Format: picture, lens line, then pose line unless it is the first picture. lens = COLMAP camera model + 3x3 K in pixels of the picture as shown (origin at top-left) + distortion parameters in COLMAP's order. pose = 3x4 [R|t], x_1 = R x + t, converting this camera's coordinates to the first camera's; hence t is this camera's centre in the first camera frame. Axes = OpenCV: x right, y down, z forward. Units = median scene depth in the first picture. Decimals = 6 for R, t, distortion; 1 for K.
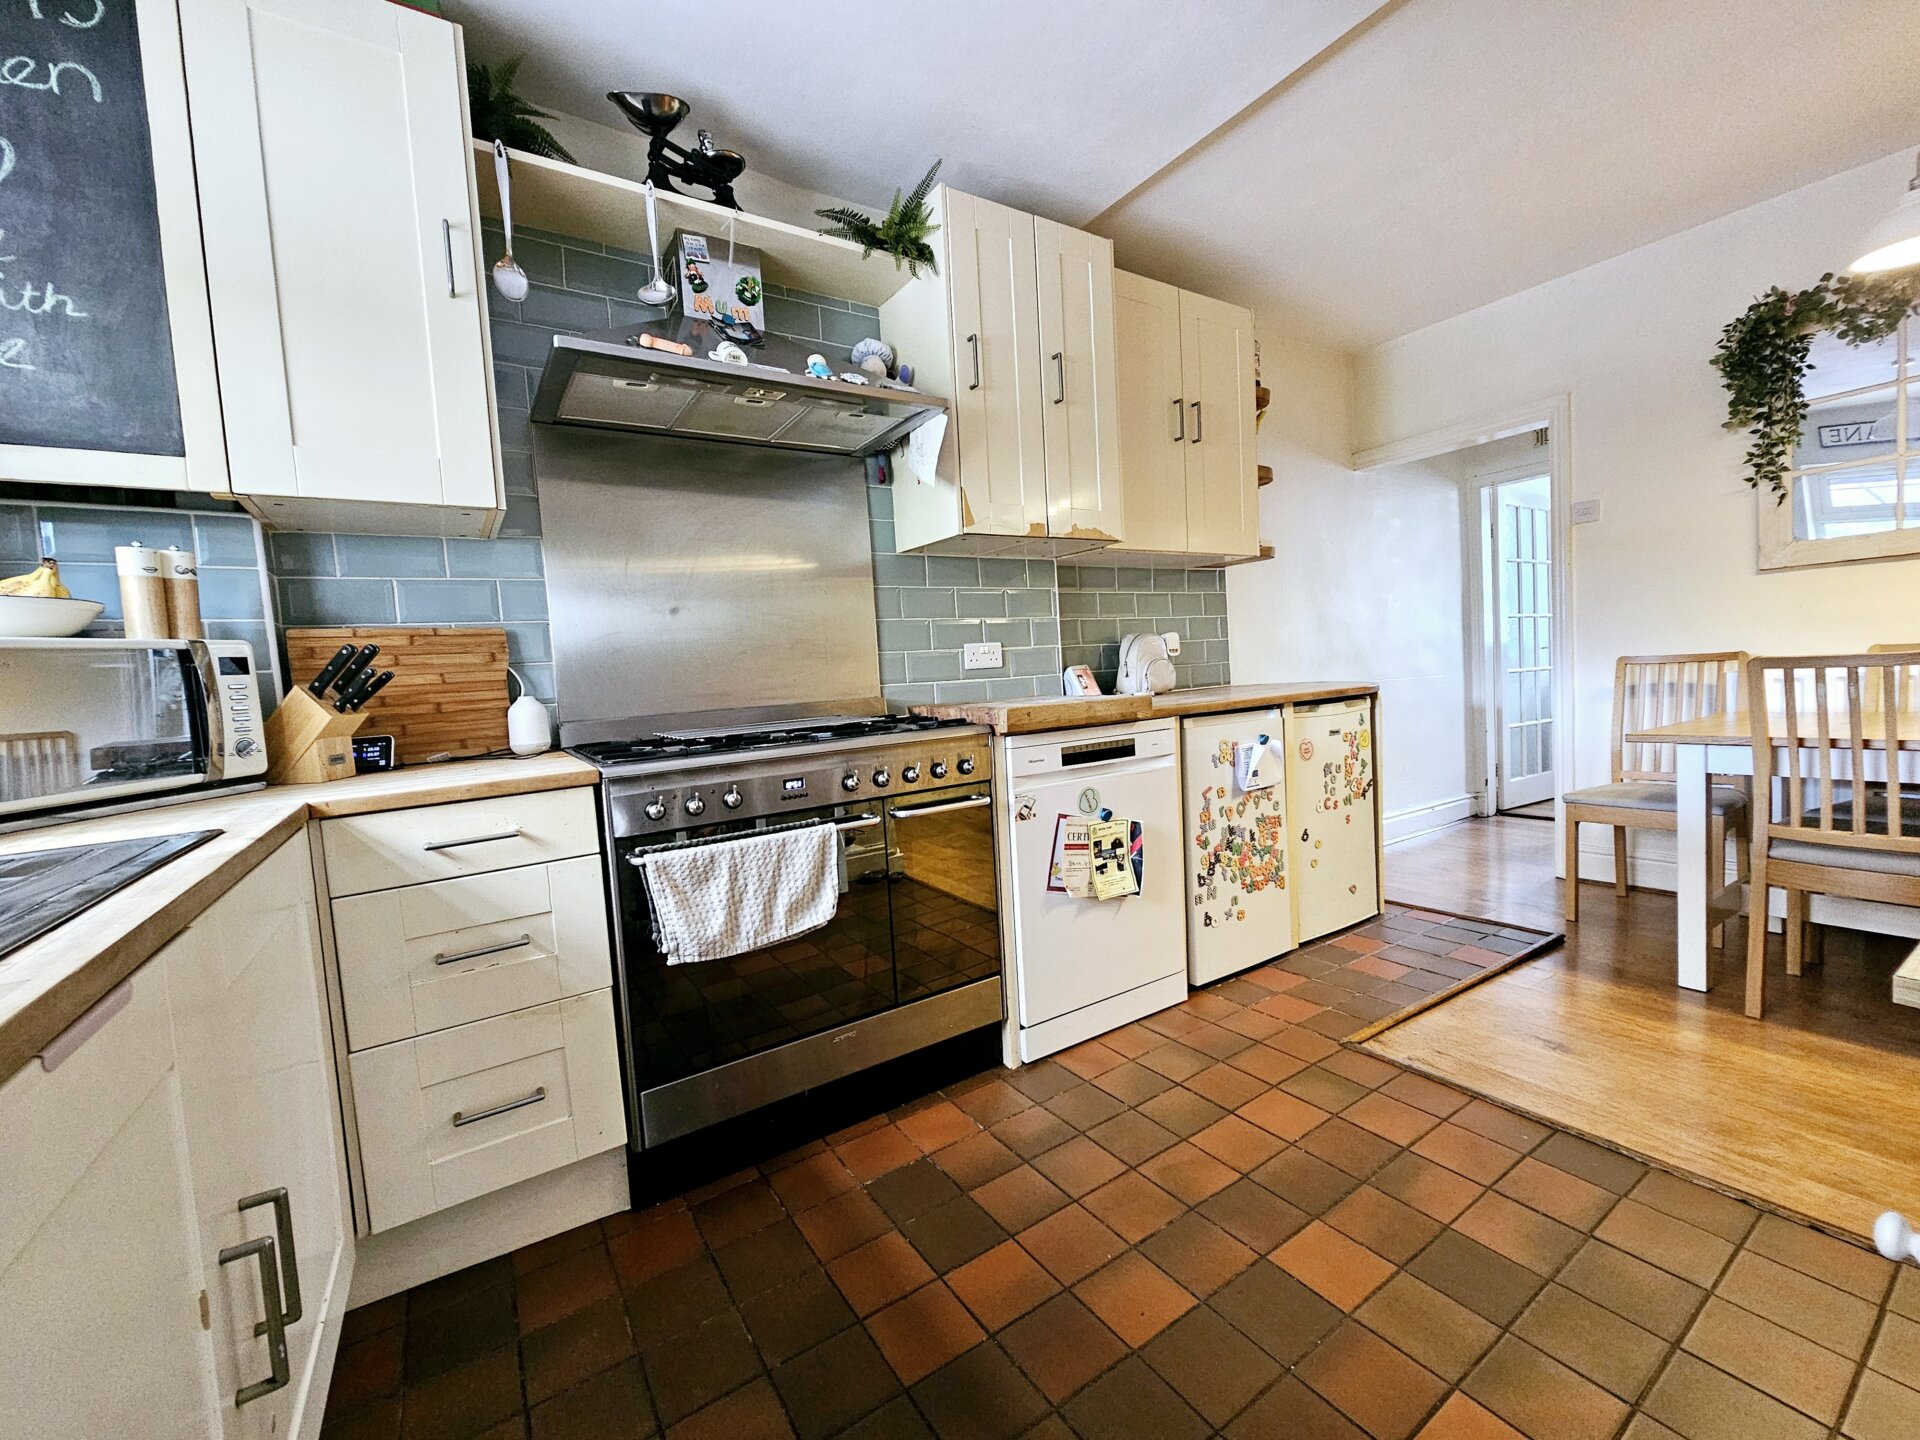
lens RADIAL K [[777.6, 0, 954.9], [0, 777.6, 721.3], [0, 0, 1]] dist [0.001370, -0.000206]
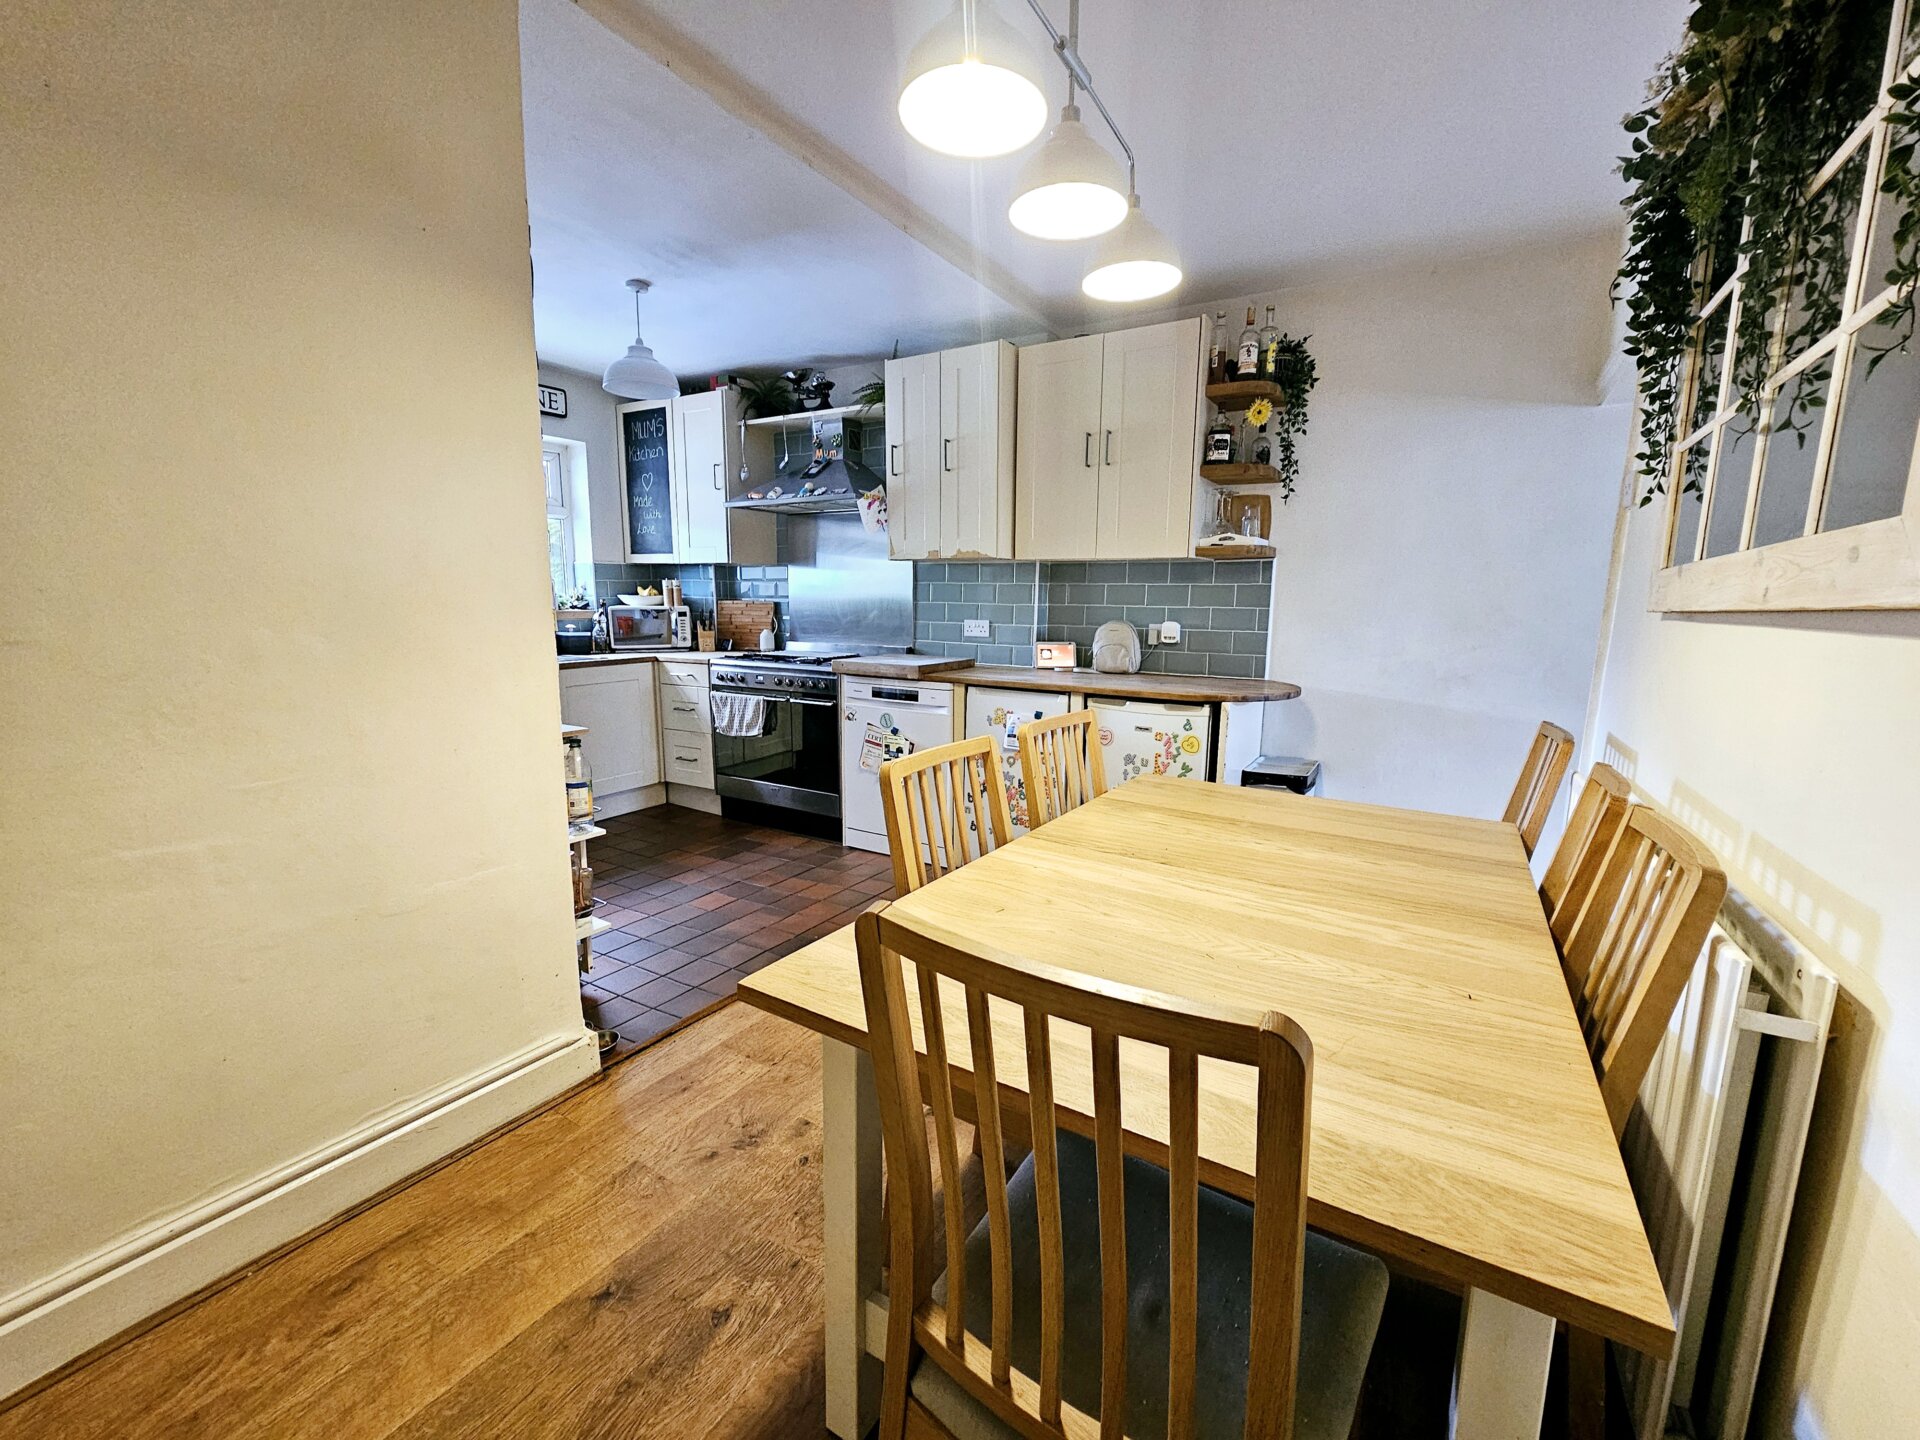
lens RADIAL K [[777.6, 0, 959.6], [0, 777.6, 722.6], [0, 0, 1]] dist [0.001370, -0.000206]
pose [[0.443049, 0.204683, -0.872818, 1.743978], [-0.095471, 0.978823, 0.181081, -0.221887], [0.891399, 0.003101, 0.453208, 0.353571]]
